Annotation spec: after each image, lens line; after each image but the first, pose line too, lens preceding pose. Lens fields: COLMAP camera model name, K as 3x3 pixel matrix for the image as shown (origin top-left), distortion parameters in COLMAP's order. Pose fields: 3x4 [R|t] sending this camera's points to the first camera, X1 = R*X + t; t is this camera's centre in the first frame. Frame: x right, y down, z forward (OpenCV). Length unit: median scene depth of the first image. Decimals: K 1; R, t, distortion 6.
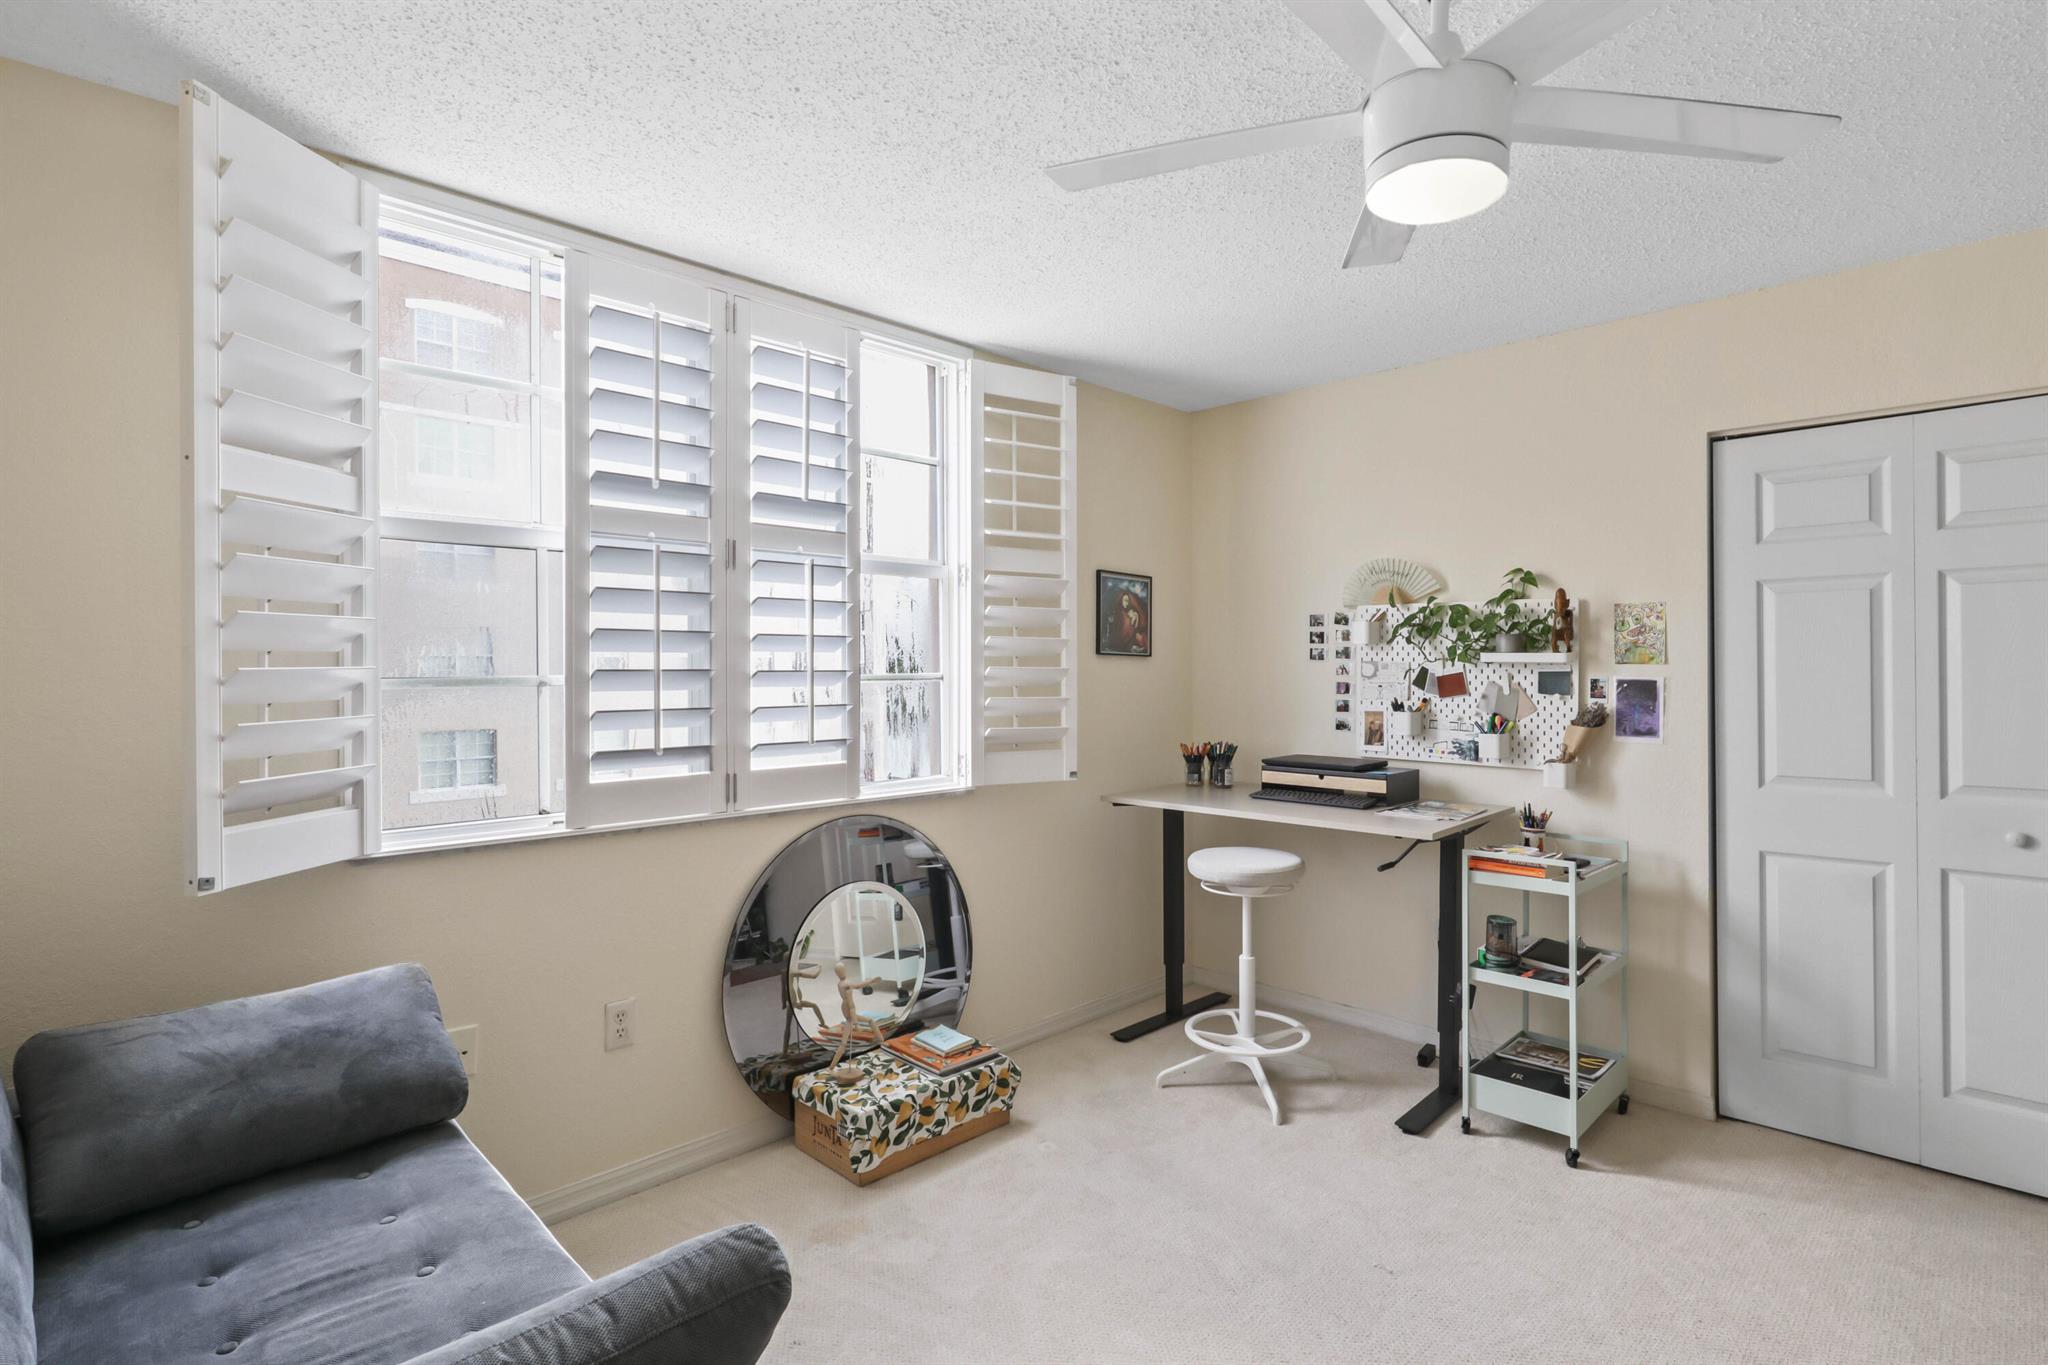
lens RADIAL K [[1023.9, 0, 1018.9], [0, 1023.9, 675.9], [0, 0, 1]] dist [0.000769, 0.001150]
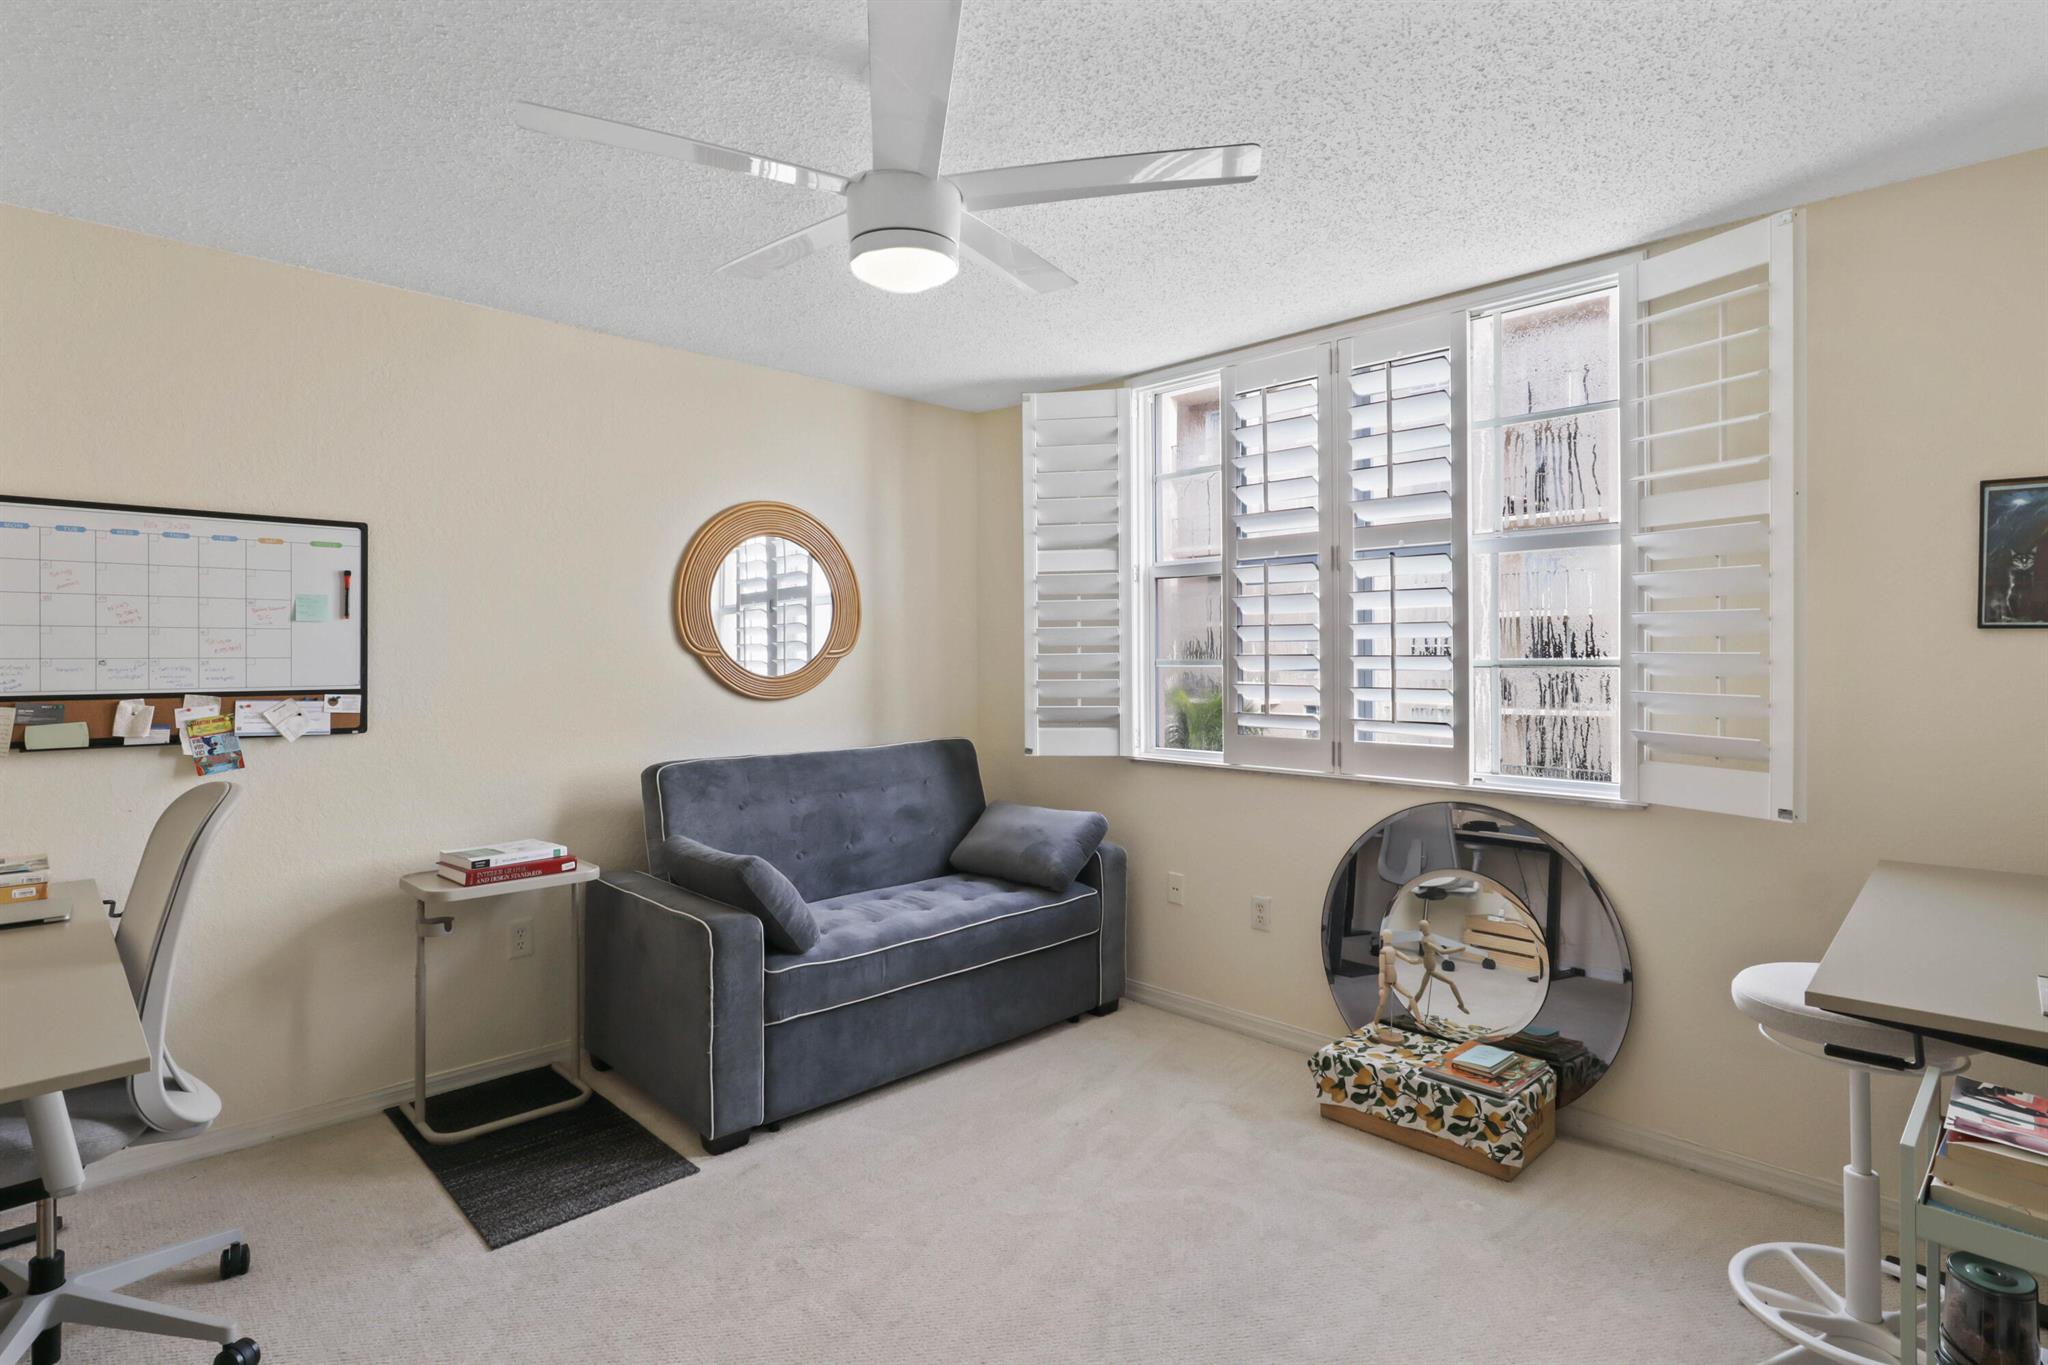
lens RADIAL K [[1023.9, 0, 1019.1], [0, 1023.9, 668.9], [0, 0, 1]] dist [0.000769, 0.001150]
pose [[-0.012890, 0.019335, -0.999730, 0.886598], [-0.001370, 0.999812, 0.019354, -0.010960], [0.999916, 0.001619, -0.012862, 0.627602]]
